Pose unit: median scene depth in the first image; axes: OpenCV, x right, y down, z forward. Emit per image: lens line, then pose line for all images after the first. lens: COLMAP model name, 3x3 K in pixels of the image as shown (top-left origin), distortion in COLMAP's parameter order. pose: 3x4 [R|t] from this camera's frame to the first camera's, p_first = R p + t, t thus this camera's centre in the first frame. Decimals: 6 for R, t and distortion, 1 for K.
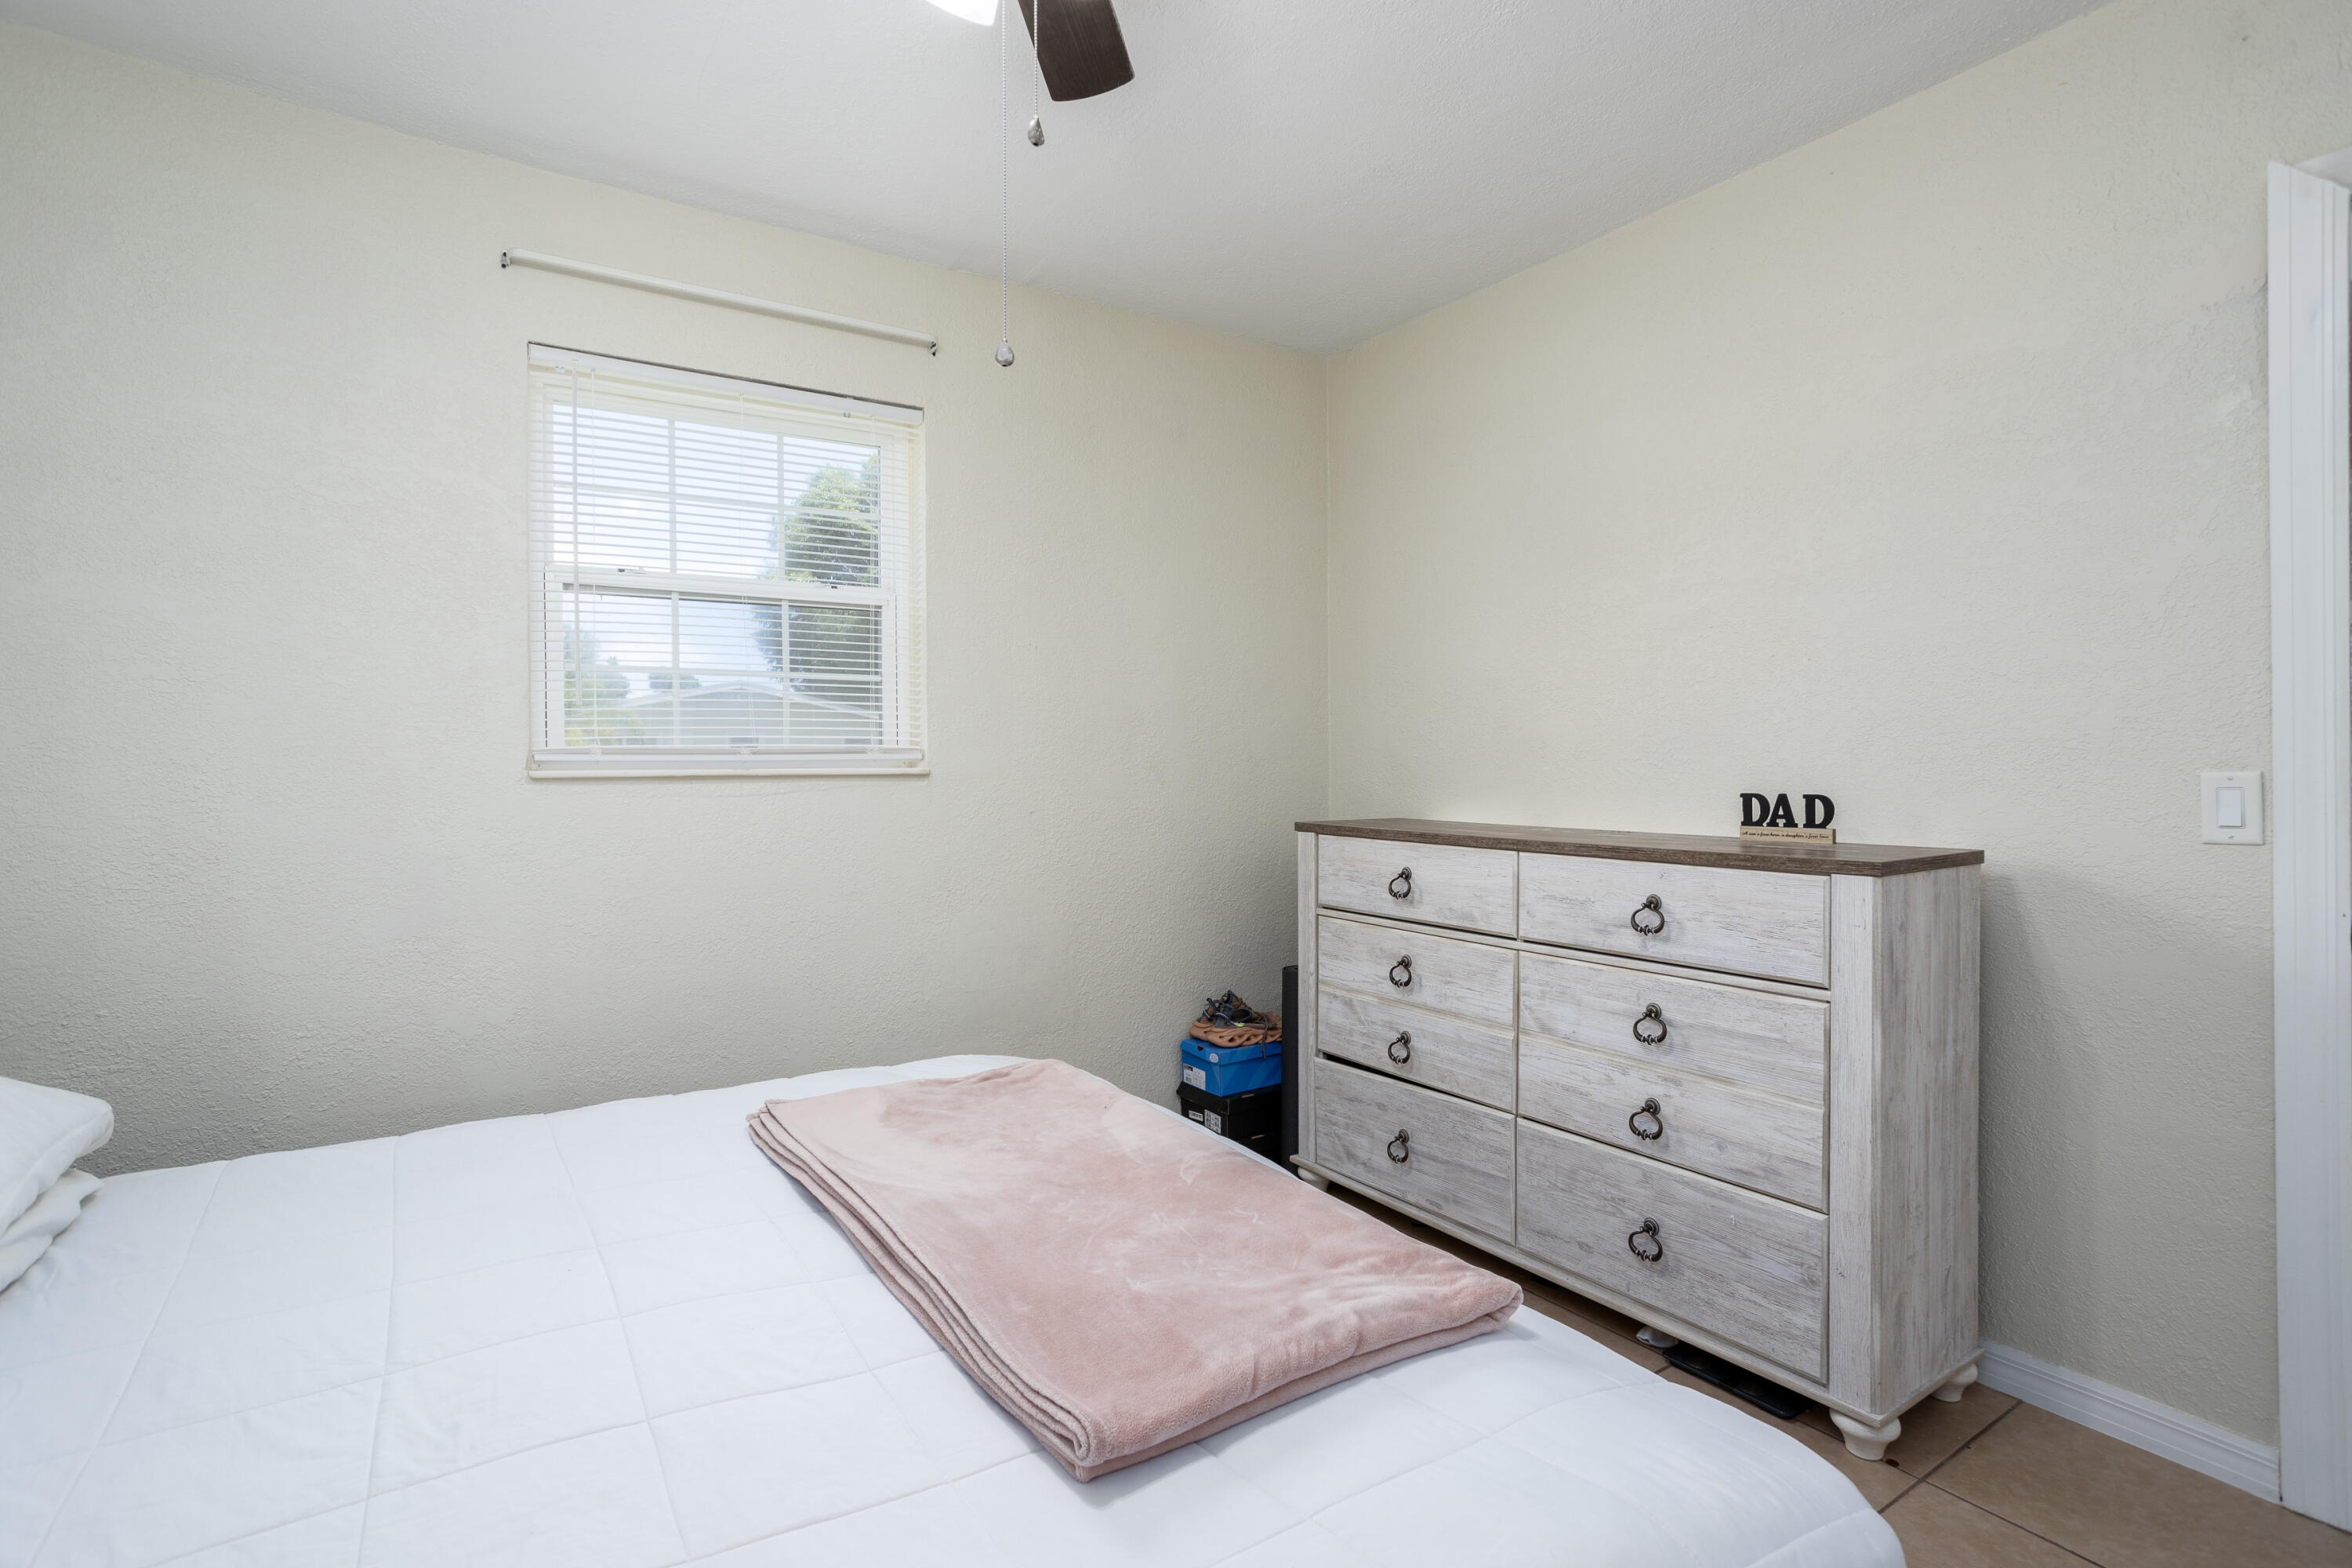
lens RADIAL K [[1138.6, 0, 1175.1], [0, 1138.6, 783.1], [0, 0, 1]] dist [-0.000305, 0.001989]
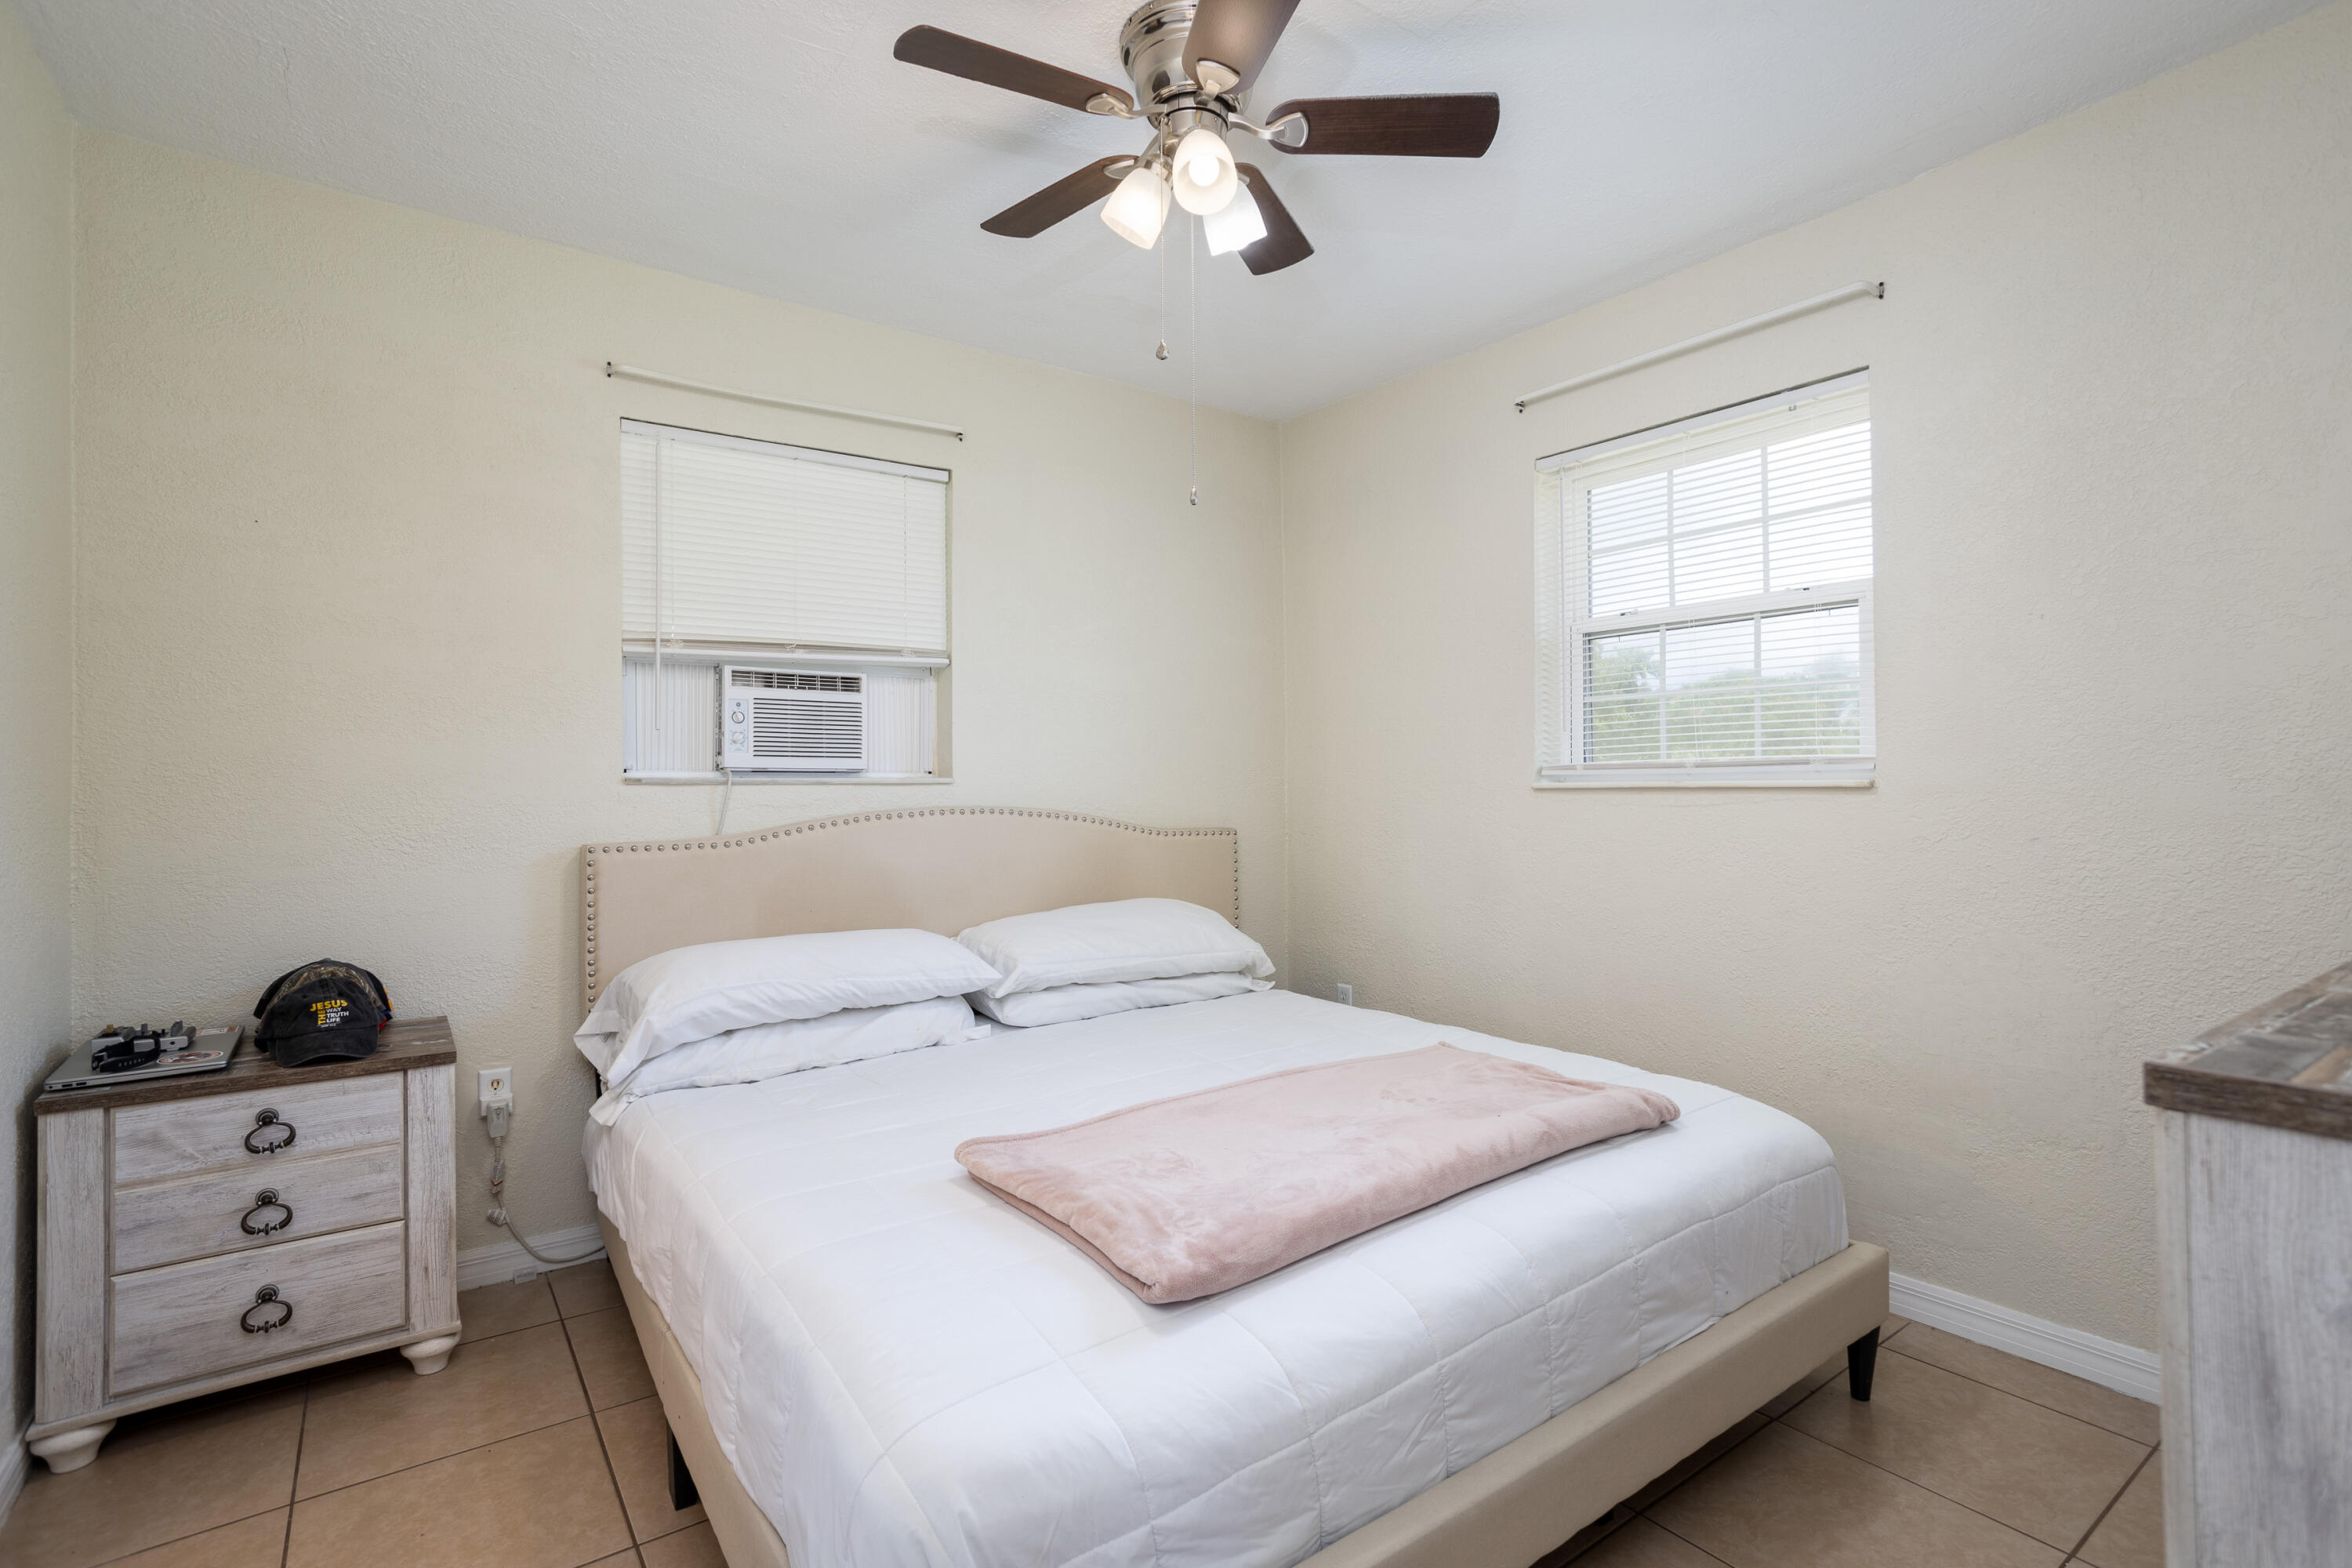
lens RADIAL K [[1138.6, 0, 1169.1], [0, 1138.6, 785.2], [0, 0, 1]] dist [-0.000305, 0.001989]
pose [[0.054859, 0.008121, -0.998461, 0.630351], [-0.004055, 0.999960, 0.007910, -0.014432], [0.998486, 0.003615, 0.054889, 0.429758]]
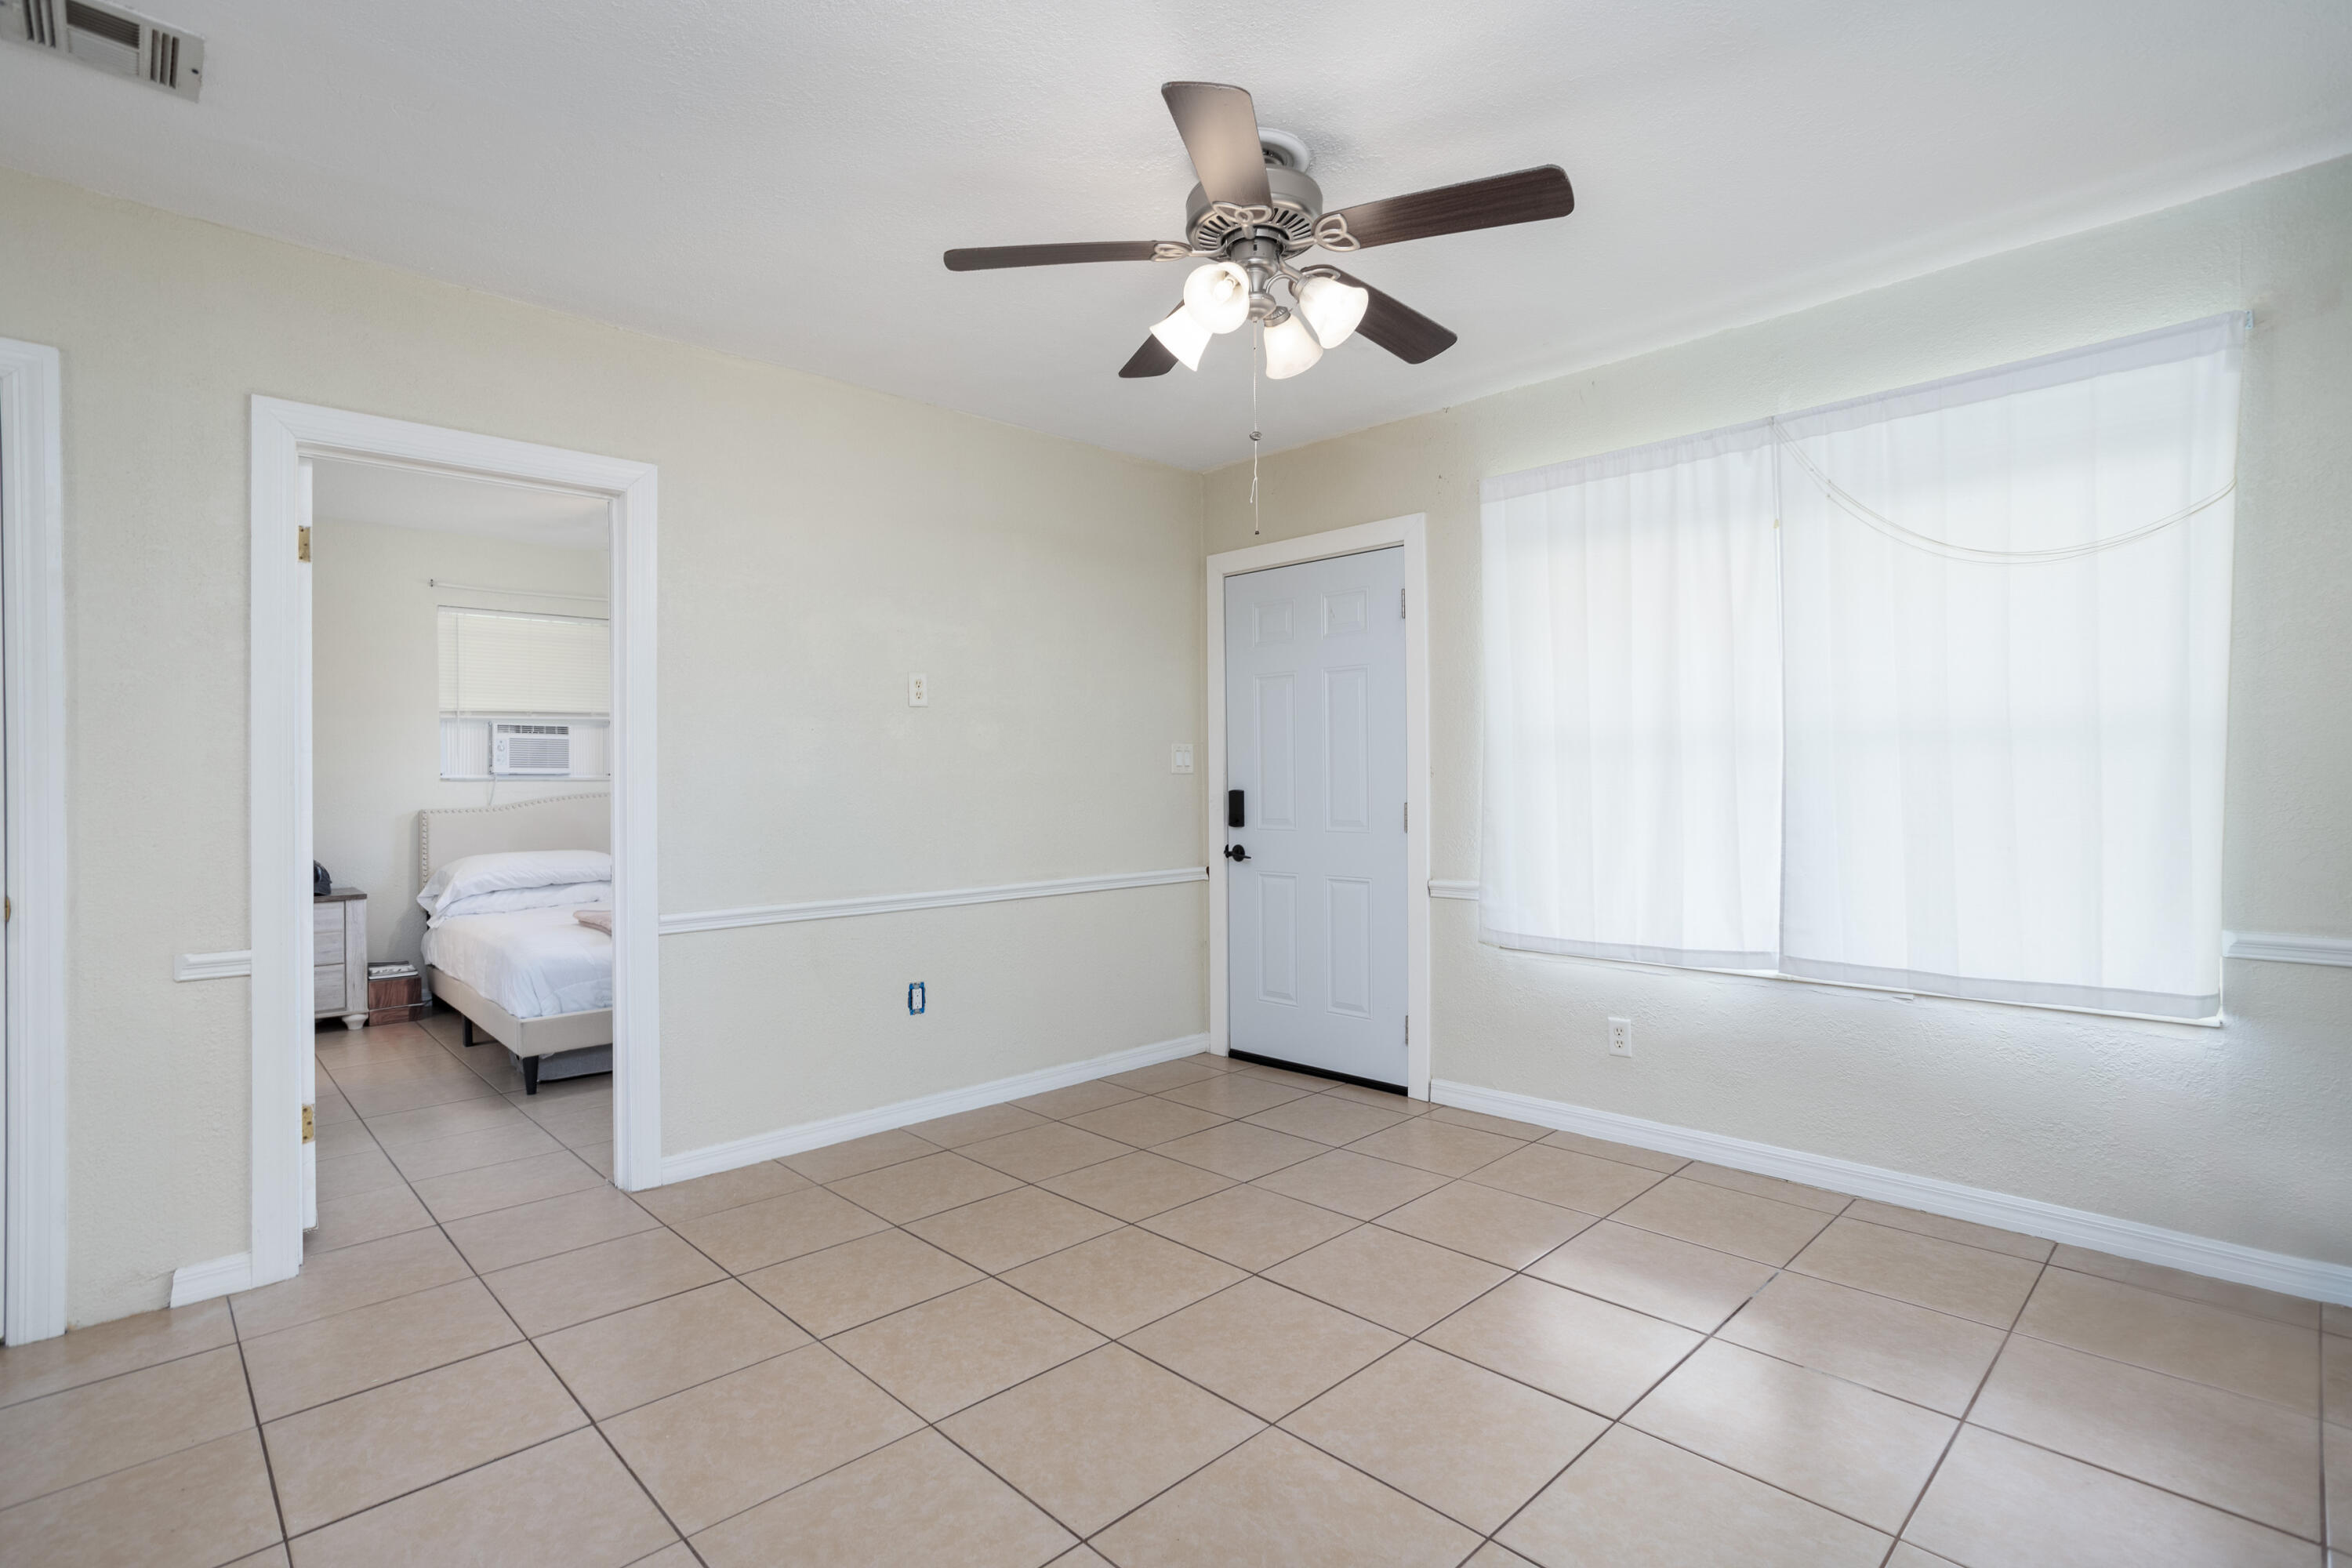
lens RADIAL K [[1138.6, 0, 1180.9], [0, 1138.6, 783.3], [0, 0, 1]] dist [-0.000305, 0.001989]
pose [[0.198613, 0.010422, -0.980023, 1.492909], [-0.003058, 0.999945, 0.010014, -0.022758], [0.980073, 0.001008, 0.198634, 0.758724]]
